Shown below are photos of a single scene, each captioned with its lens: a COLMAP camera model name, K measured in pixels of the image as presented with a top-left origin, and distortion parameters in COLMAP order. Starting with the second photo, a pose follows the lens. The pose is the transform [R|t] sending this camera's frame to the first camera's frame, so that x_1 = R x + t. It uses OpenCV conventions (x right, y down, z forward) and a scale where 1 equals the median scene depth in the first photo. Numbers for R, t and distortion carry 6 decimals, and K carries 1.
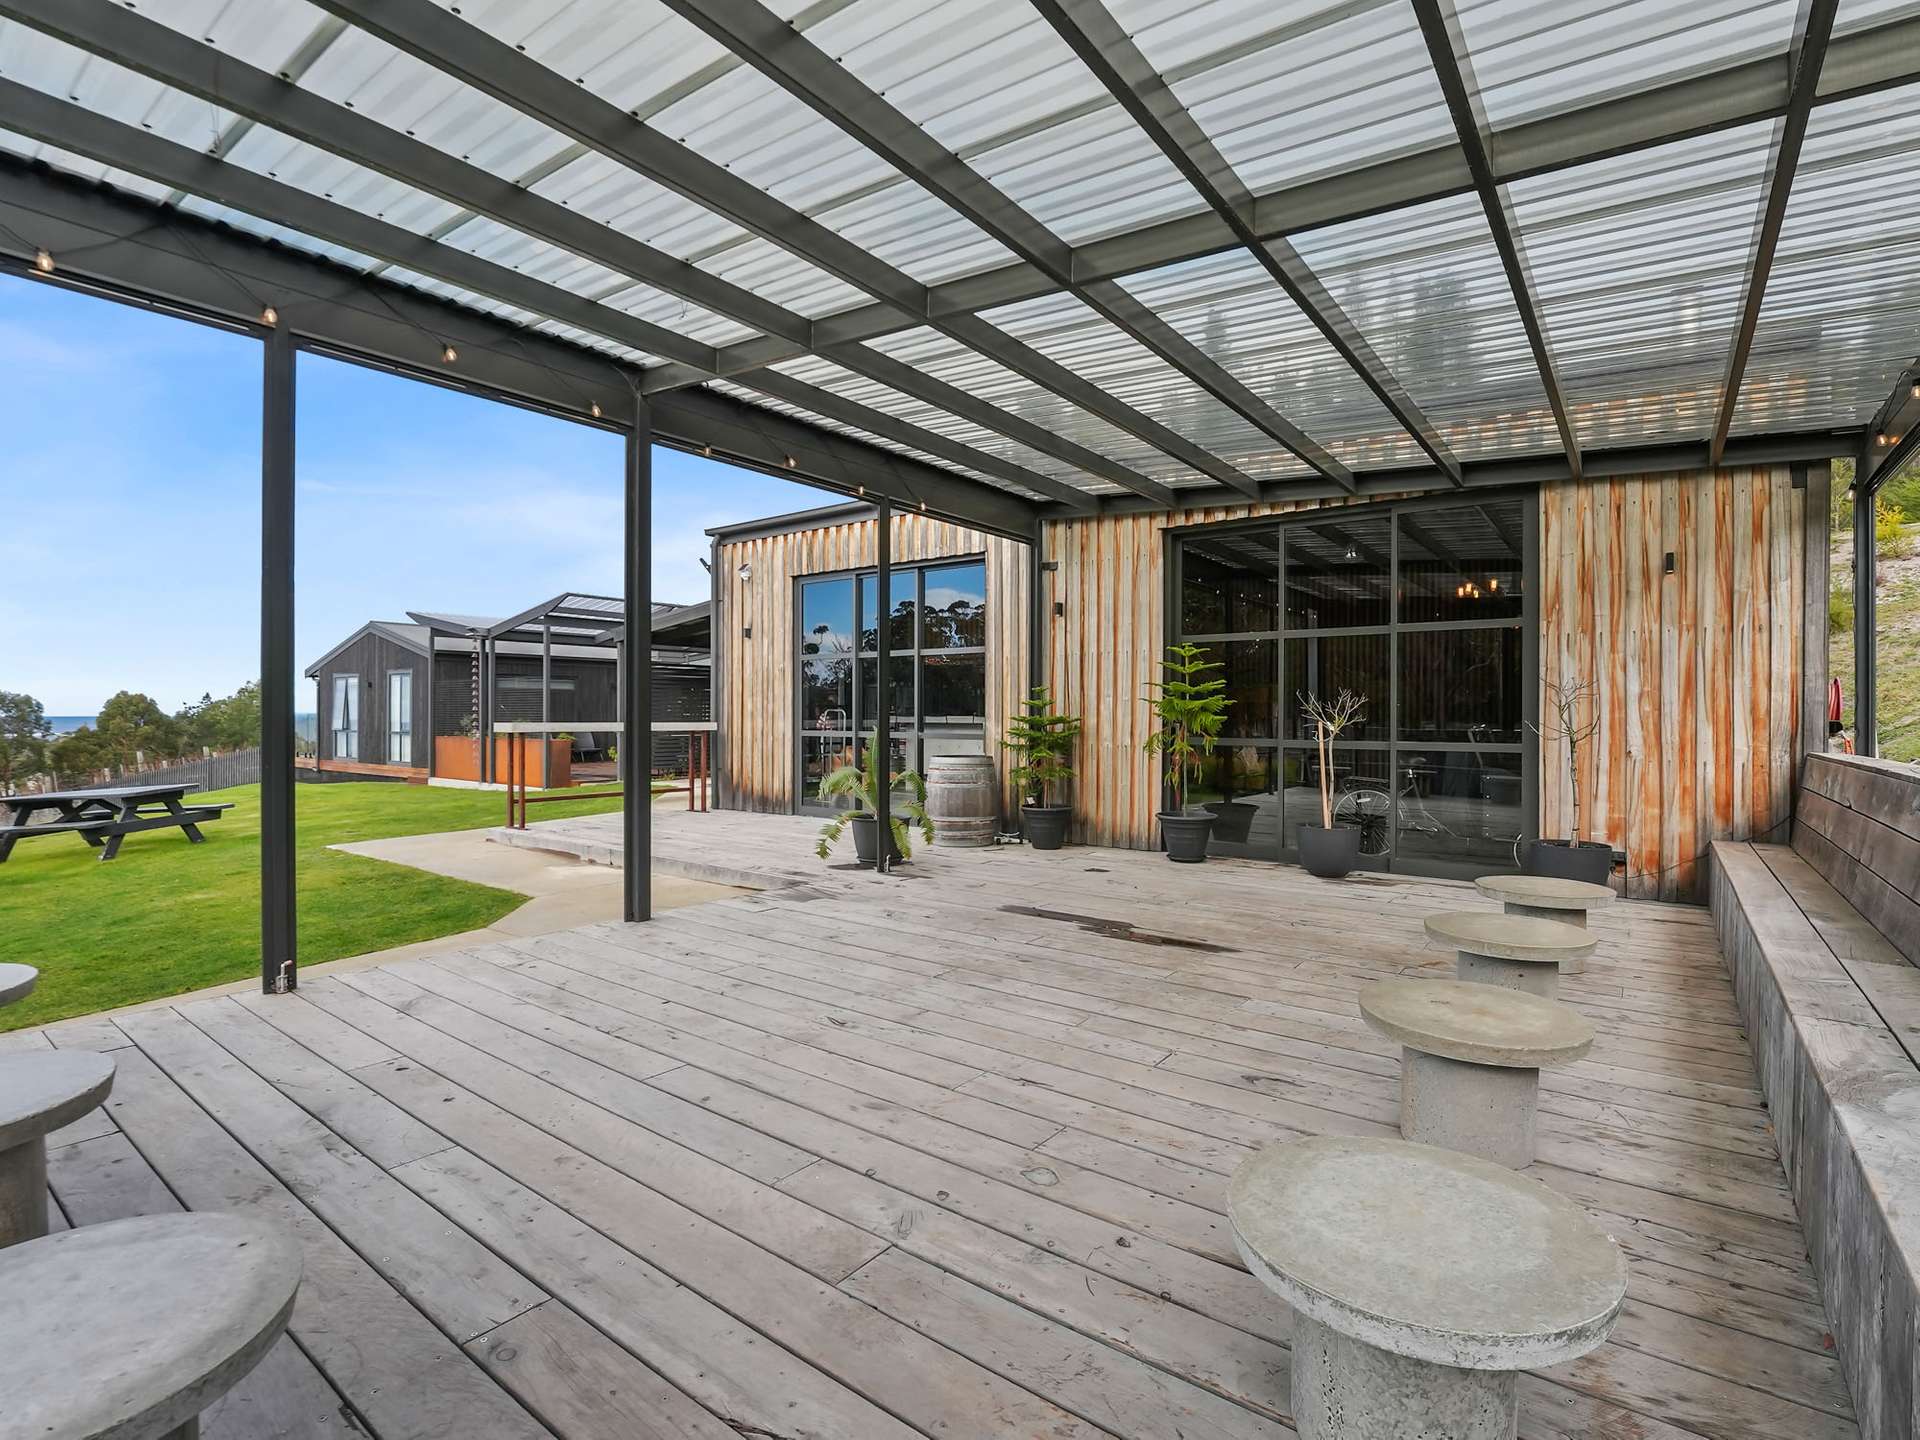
lens RADIAL K [[942.0, 0, 961.4], [0, 942.0, 728.3], [0, 0, 1]] dist [-0.021186, -0.000692]
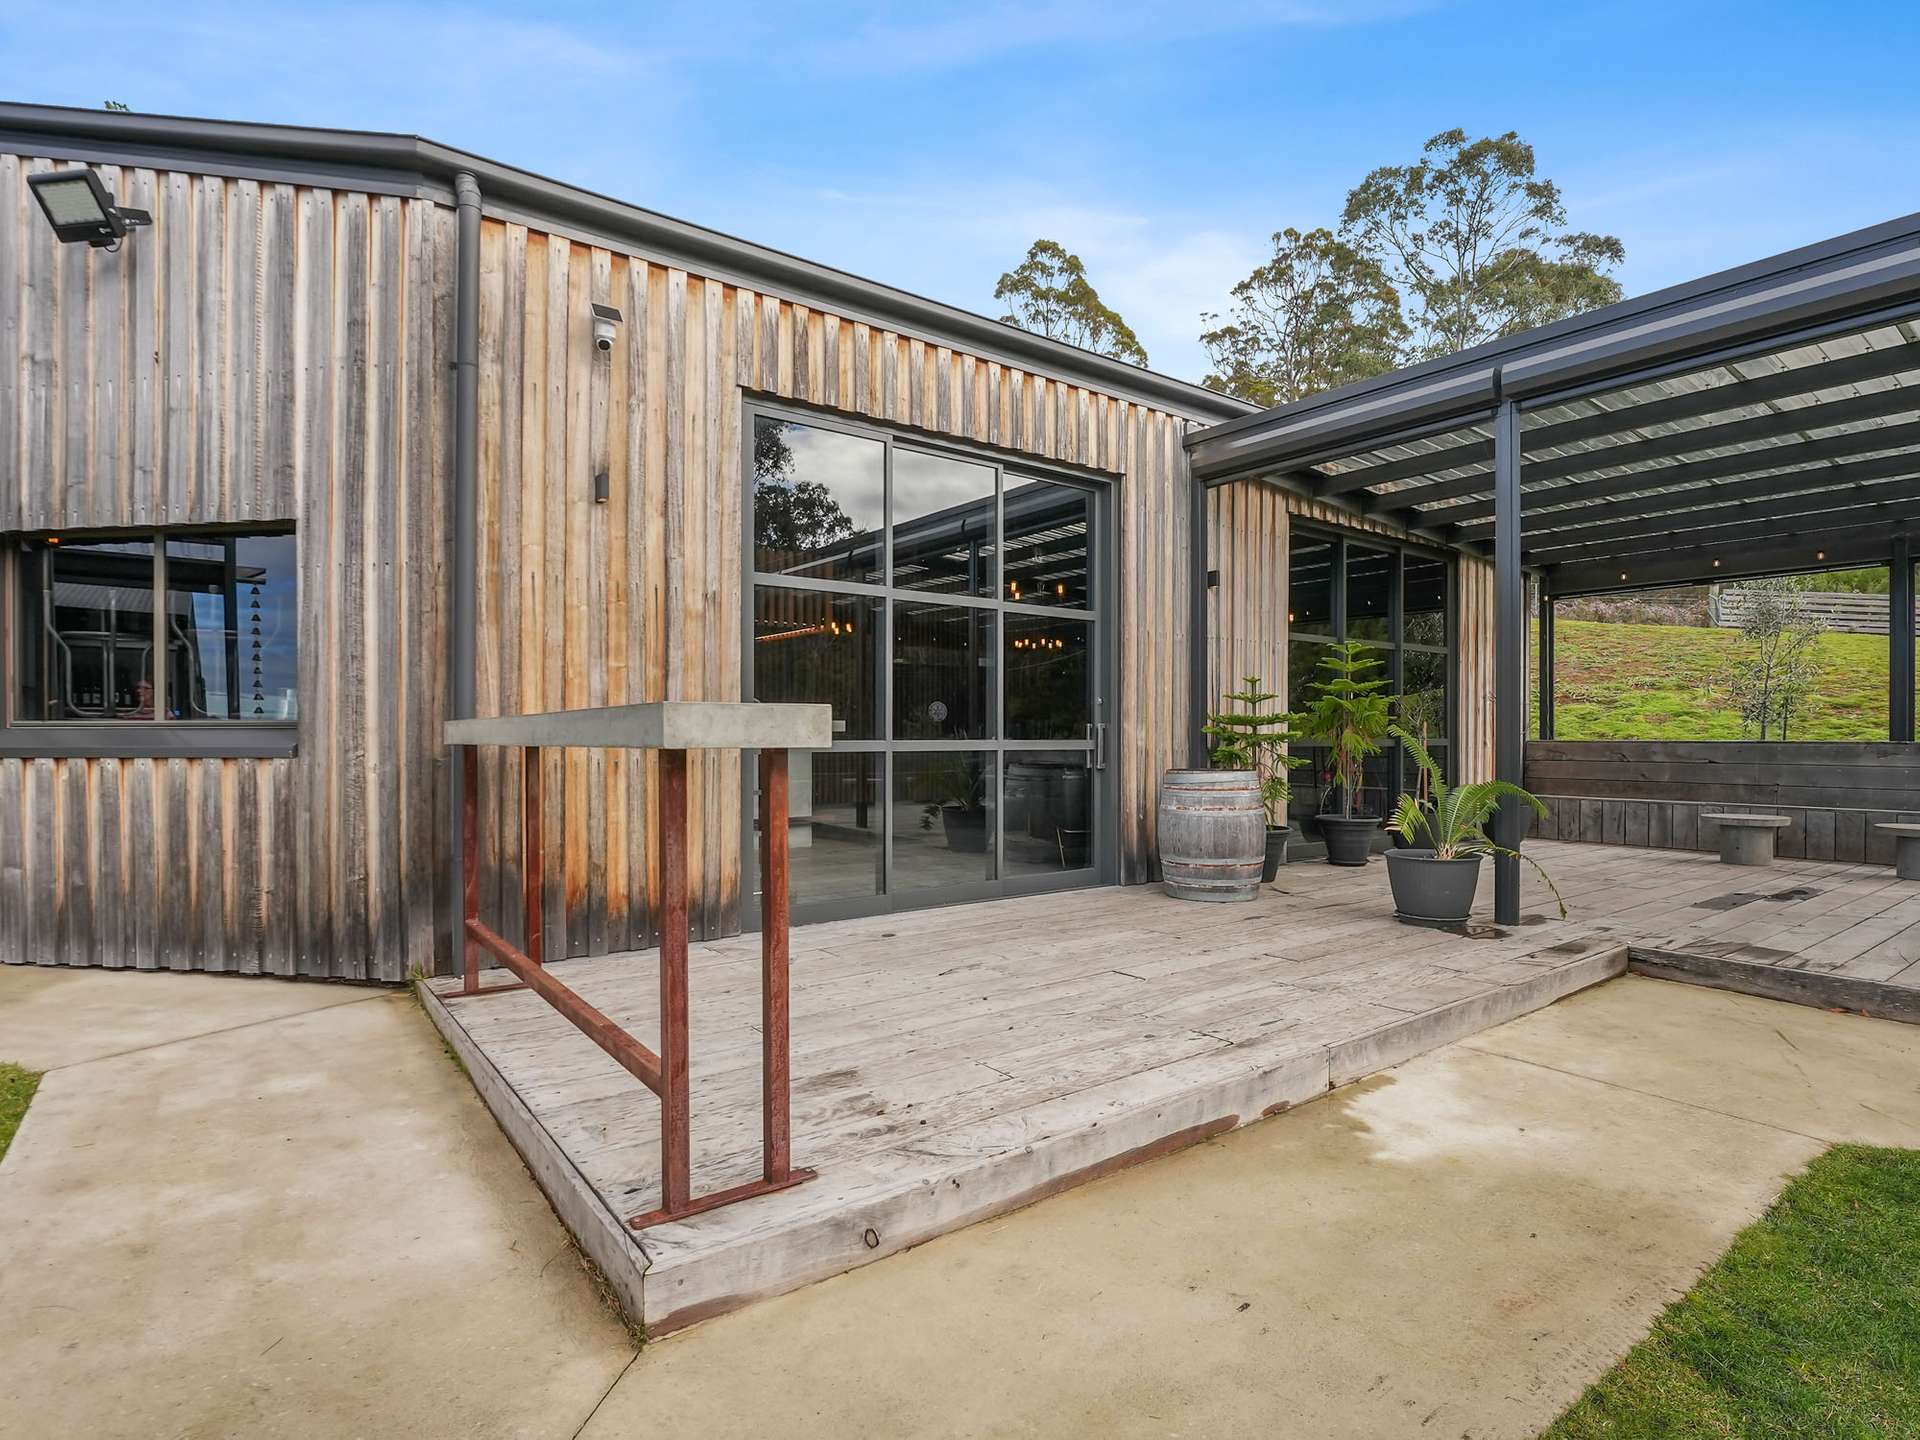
lens RADIAL K [[973.6, 0, 967.9], [0, 973.6, 740.1], [0, 0, 1]] dist [-0.018174, 0.000034]
pose [[0.273814, -0.007626, 0.961752, -0.743695], [0.007597, 0.999955, 0.005766, 0.004797], [-0.961753, 0.005728, 0.273859, 0.968848]]
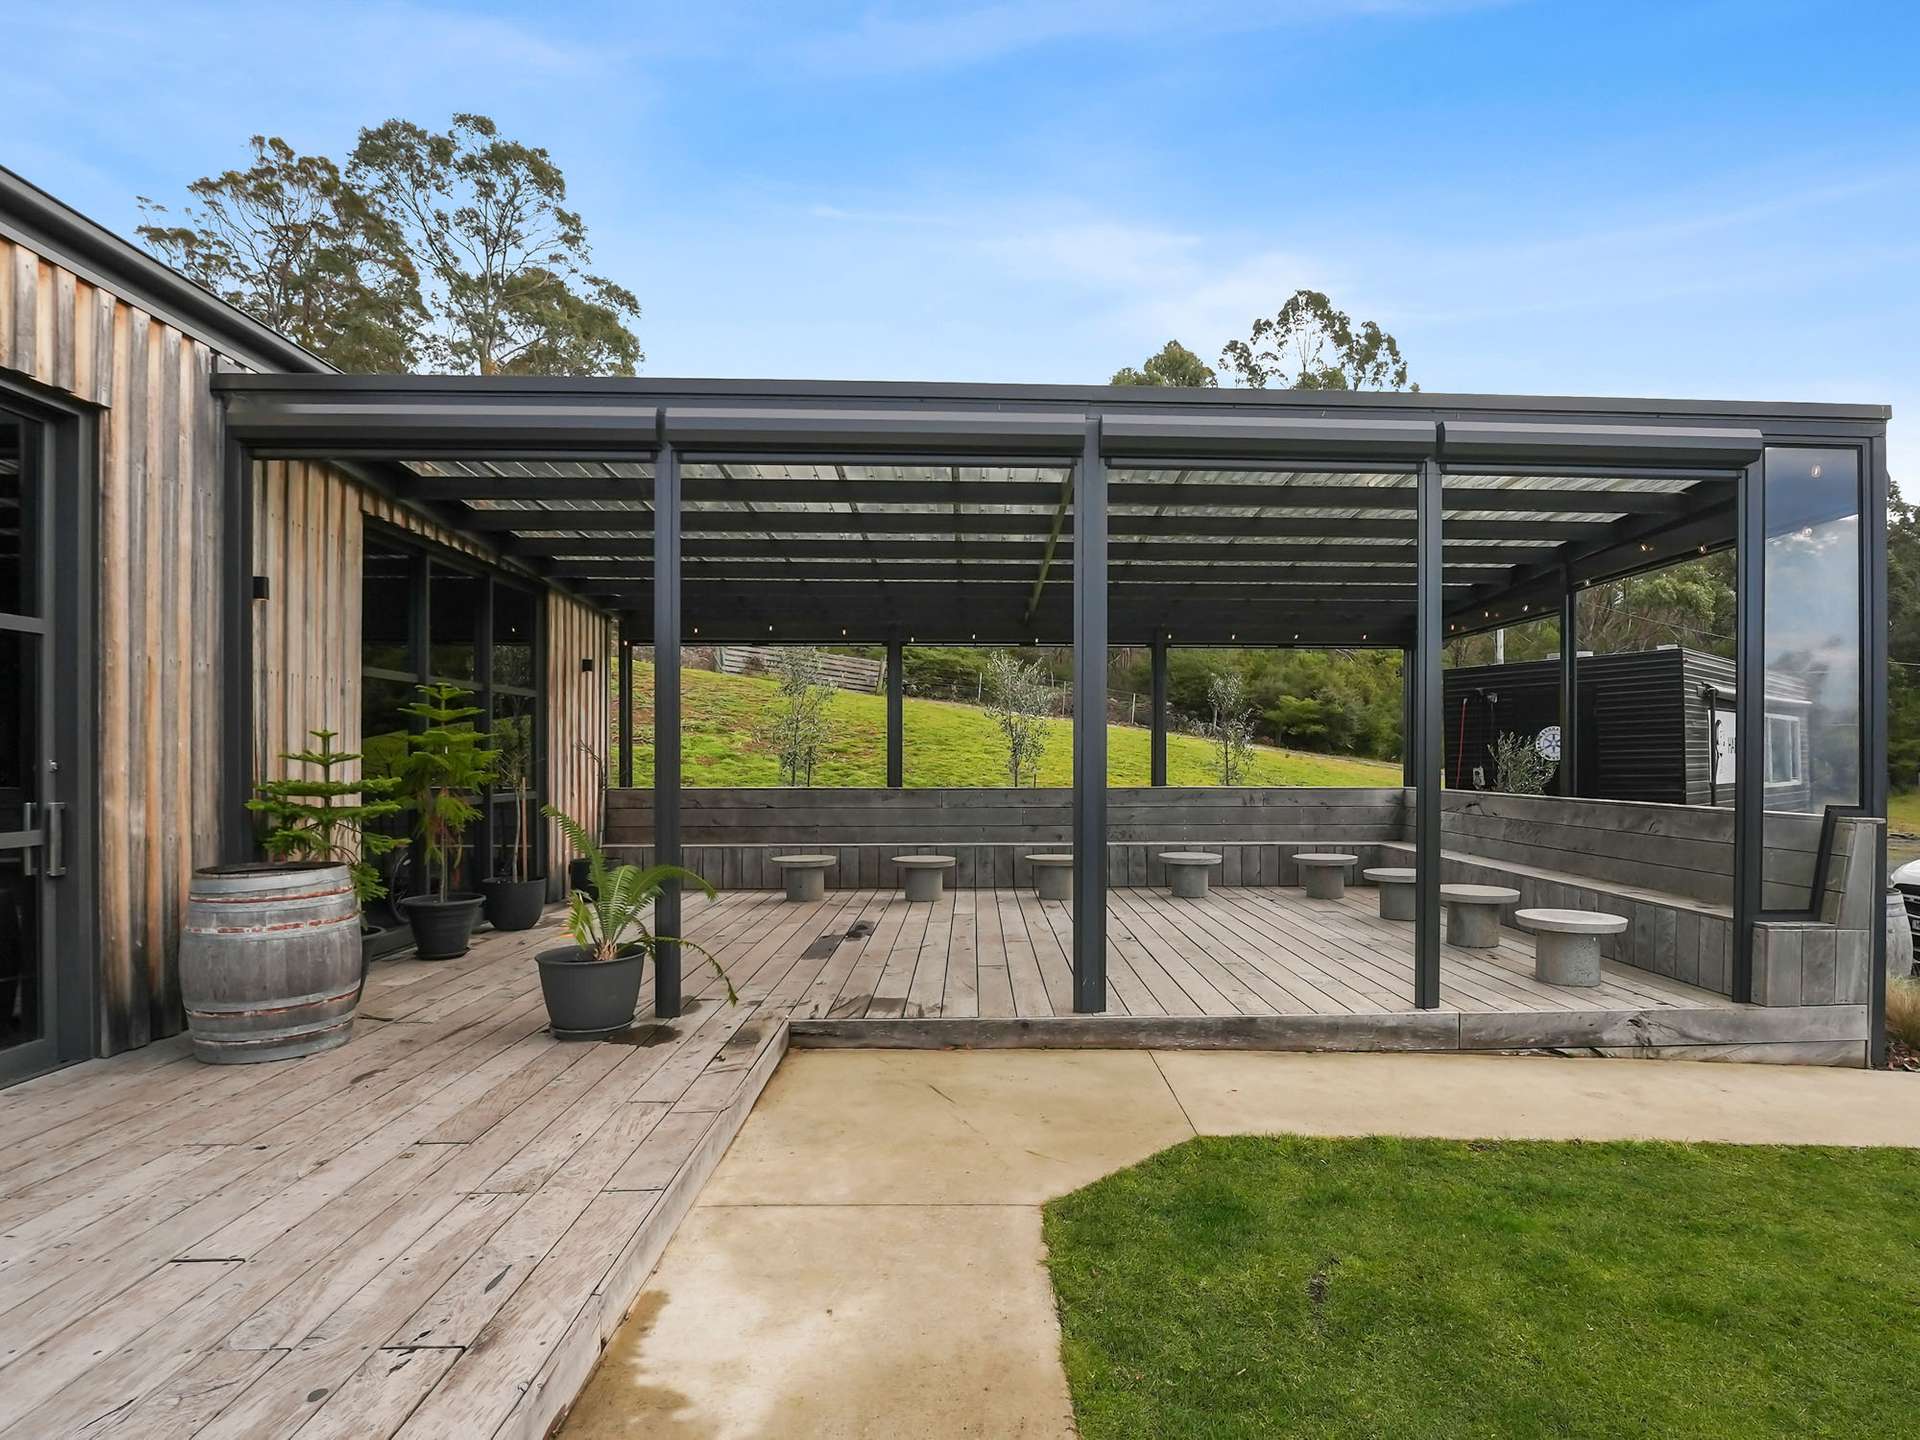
lens RADIAL K [[1011.3, 0, 1005.1], [0, 1011.3, 762.6], [0, 0, 1]] dist [-0.019979, -0.000021]
pose [[-0.632274, -0.008318, 0.774700, -0.640857], [0.003179, 0.999906, 0.013331, -0.027486], [-0.774738, 0.010891, -0.632188, 1.026108]]
